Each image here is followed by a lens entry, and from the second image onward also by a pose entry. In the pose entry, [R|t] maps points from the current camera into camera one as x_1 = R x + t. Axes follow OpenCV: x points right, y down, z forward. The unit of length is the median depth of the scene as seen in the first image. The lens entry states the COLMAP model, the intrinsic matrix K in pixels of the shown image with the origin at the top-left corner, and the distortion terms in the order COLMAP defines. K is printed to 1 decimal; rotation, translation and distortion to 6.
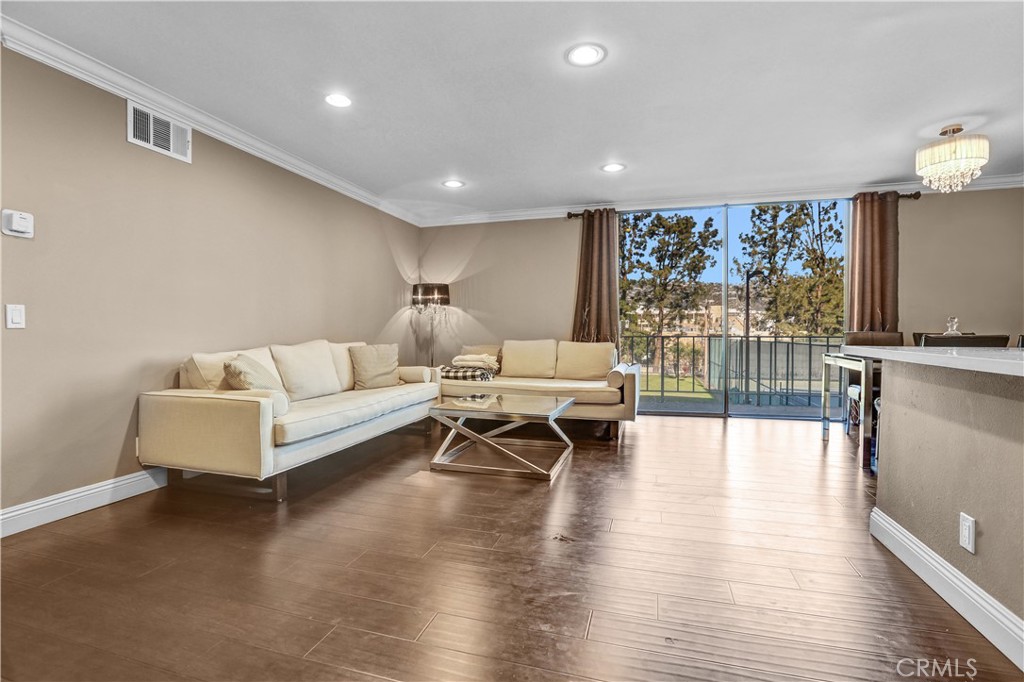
lens RADIAL K [[470.8, 0, 512.9], [0, 470.8, 346.8], [0, 0, 1]] dist [-0.015860, -0.000827]
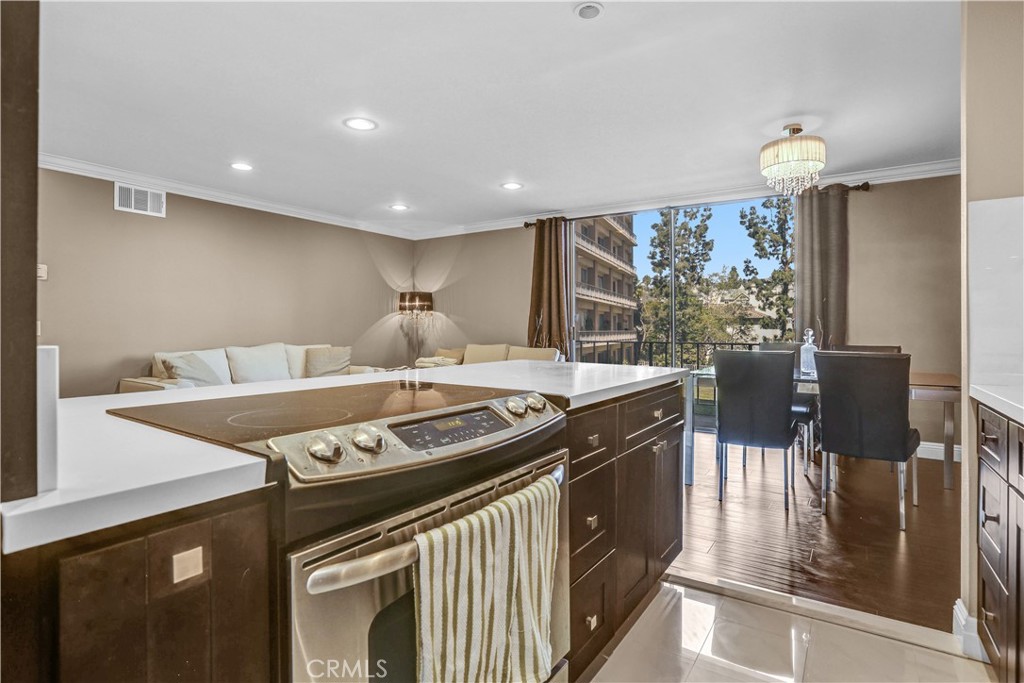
lens RADIAL K [[511.6, 0, 512.2], [0, 511.6, 333.8], [0, 0, 1]] dist [-0.022234, 0.000930]
pose [[0.955423, 0.010443, -0.295056, 0.426389], [-0.017646, 0.999607, -0.021760, -0.014748], [0.294713, 0.025996, 0.955232, -0.078638]]
